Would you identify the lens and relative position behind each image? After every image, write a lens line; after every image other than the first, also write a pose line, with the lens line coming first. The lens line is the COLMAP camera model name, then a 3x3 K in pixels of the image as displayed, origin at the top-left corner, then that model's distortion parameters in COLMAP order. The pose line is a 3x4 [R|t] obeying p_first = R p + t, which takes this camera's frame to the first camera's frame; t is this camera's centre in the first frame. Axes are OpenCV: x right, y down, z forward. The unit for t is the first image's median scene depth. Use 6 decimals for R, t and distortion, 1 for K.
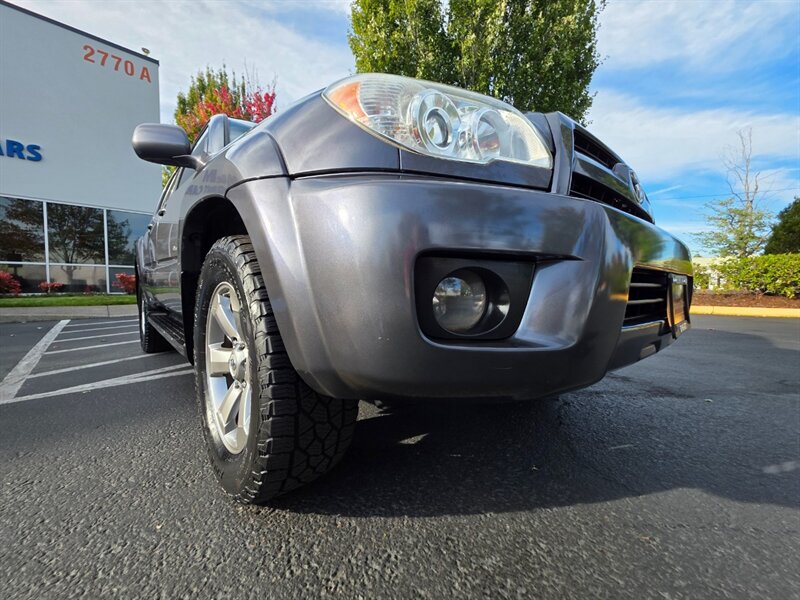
lens RADIAL K [[319.1, 0, 400.0], [0, 319.1, 300.0], [0, 0, 1]] dist [0.001920, -0.000487]
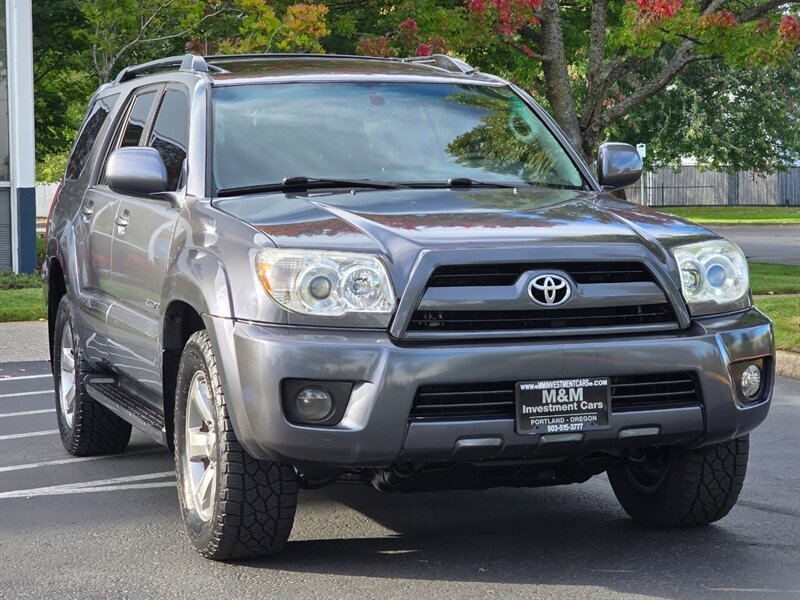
lens RADIAL K [[2069.3, 0, 400.0], [0, 2069.3, 300.0], [0, 0, 1]] dist [-0.323385, 0.892788]
pose [[0.910742, 0.016042, -0.412664, 2.712309], [-0.007405, 0.999719, 0.022522, -0.419362], [0.412909, -0.017456, 0.910605, -4.684534]]
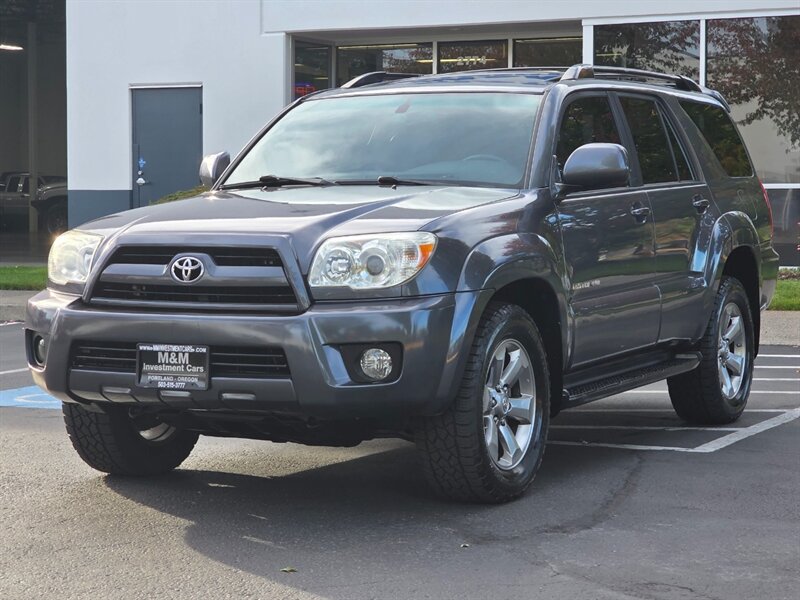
lens RADIAL K [[1875.1, 0, 400.0], [0, 1875.1, 300.0], [0, 0, 1]] dist [0.025751, 0.058906]
pose [[0.341667, 0.054479, -0.938241, 6.909732], [-0.037726, 0.998309, 0.044229, -0.524224], [0.939063, 0.020285, 0.343145, -0.627782]]
